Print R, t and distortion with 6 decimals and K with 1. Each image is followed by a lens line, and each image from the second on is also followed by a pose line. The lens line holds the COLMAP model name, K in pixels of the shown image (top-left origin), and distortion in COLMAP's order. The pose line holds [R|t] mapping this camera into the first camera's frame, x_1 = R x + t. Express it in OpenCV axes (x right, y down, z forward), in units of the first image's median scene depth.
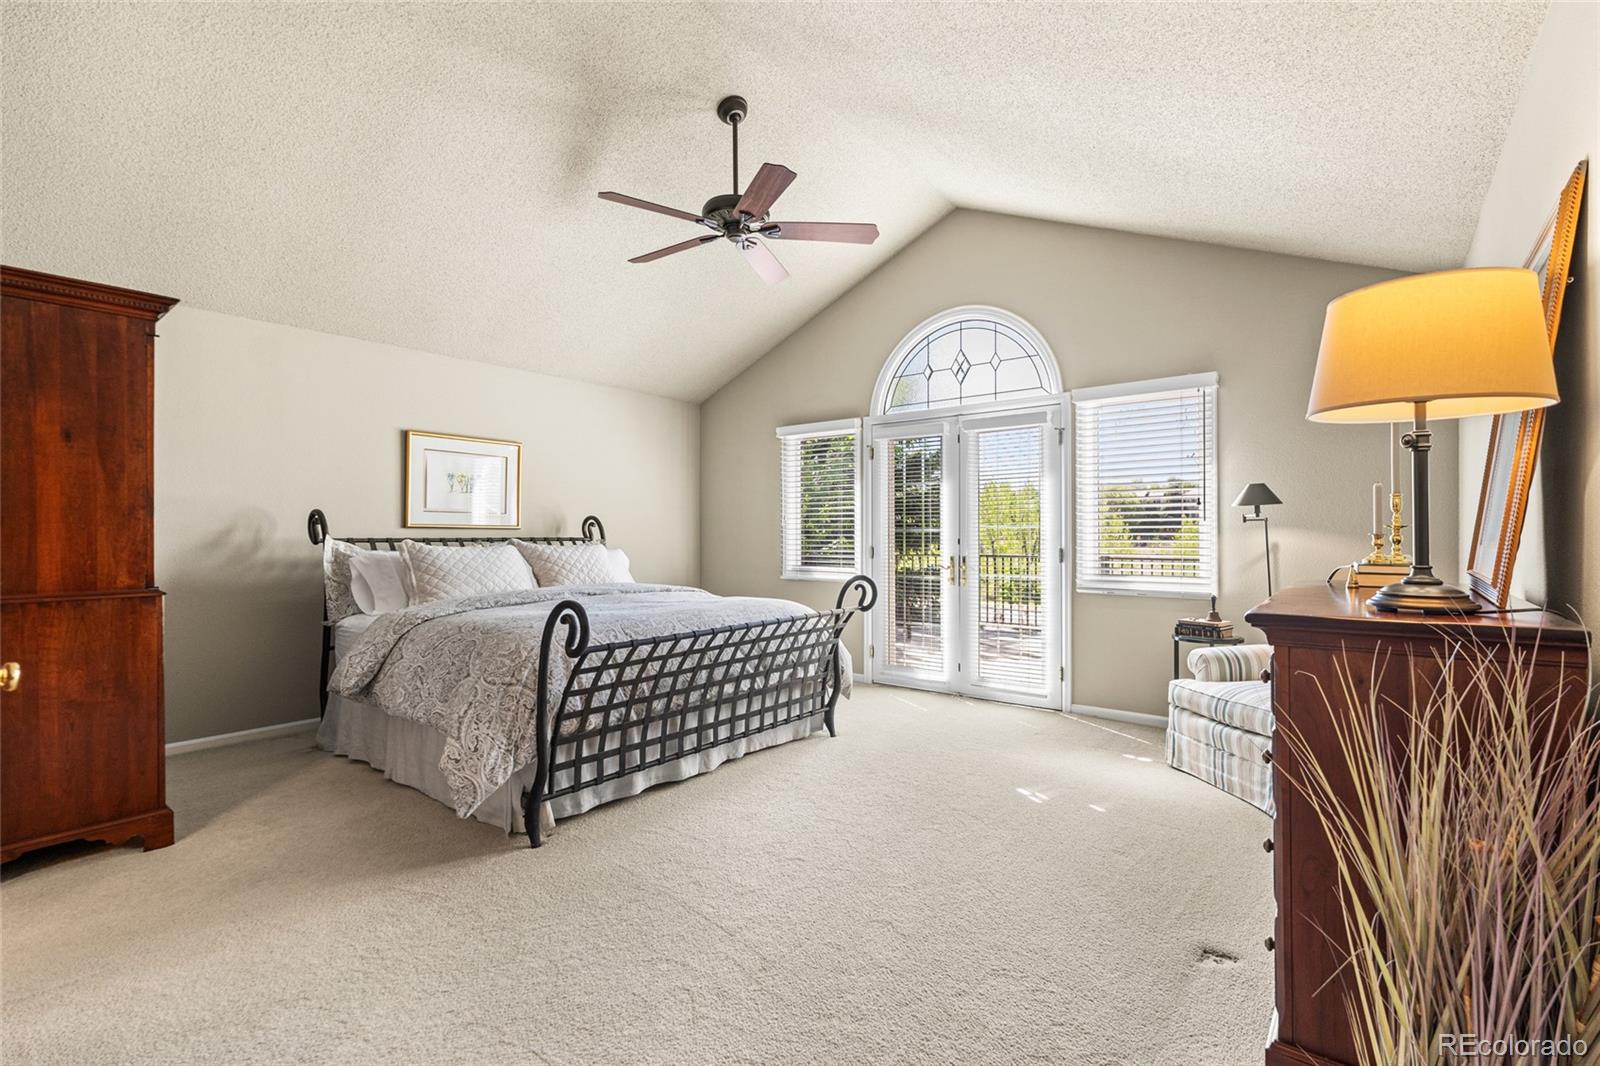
lens RADIAL K [[728.3, 0, 797.4], [0, 728.3, 527.9], [0, 0, 1]] dist [-0.001053, -0.000020]
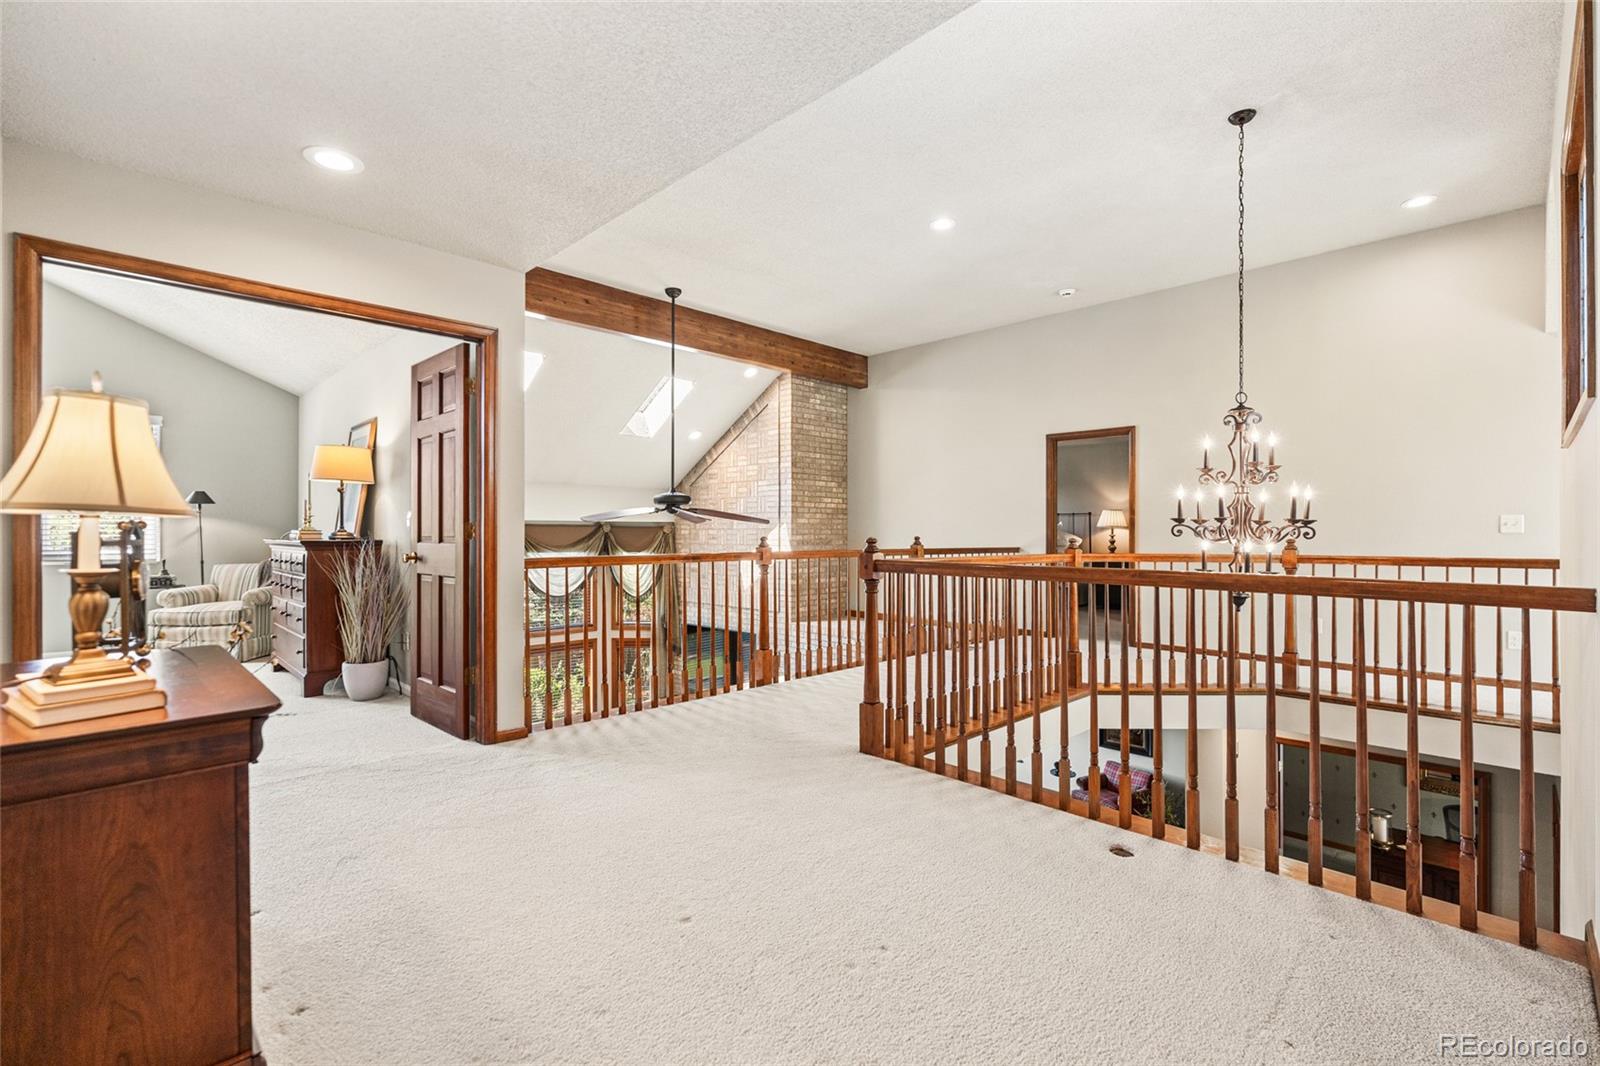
lens RADIAL K [[708.2, 0, 801.8], [0, 708.2, 526.4], [0, 0, 1]] dist [-0.002378, 0.000715]
pose [[0.127985, 0.001557, 0.991775, -0.739797], [-0.006011, 0.999982, -0.000794, 0.012887], [-0.991758, -0.005860, 0.127992, -0.549232]]
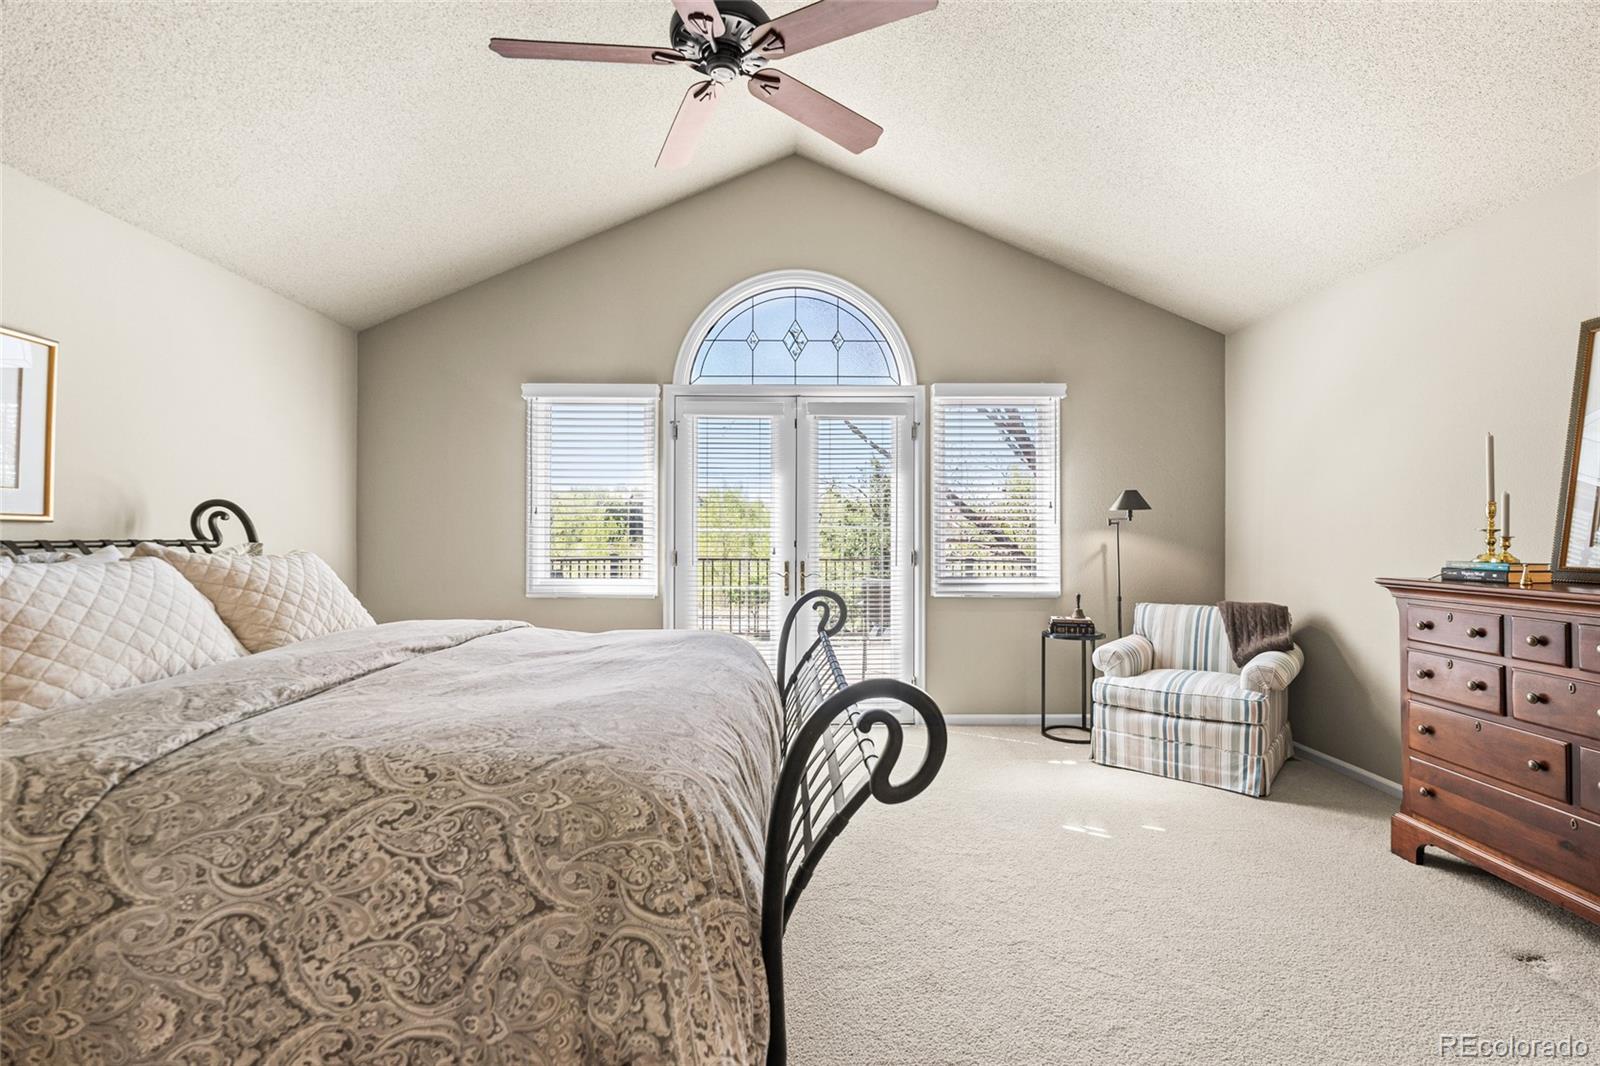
lens RADIAL K [[728.3, 0, 797.4], [0, 728.3, 527.9], [0, 0, 1]] dist [-0.001053, -0.000020]
pose [[0.768484, 0.009054, 0.639806, -0.397914], [-0.007866, 0.999958, -0.004703, 0.004814], [-0.639821, -0.001419, 0.768522, 0.420018]]
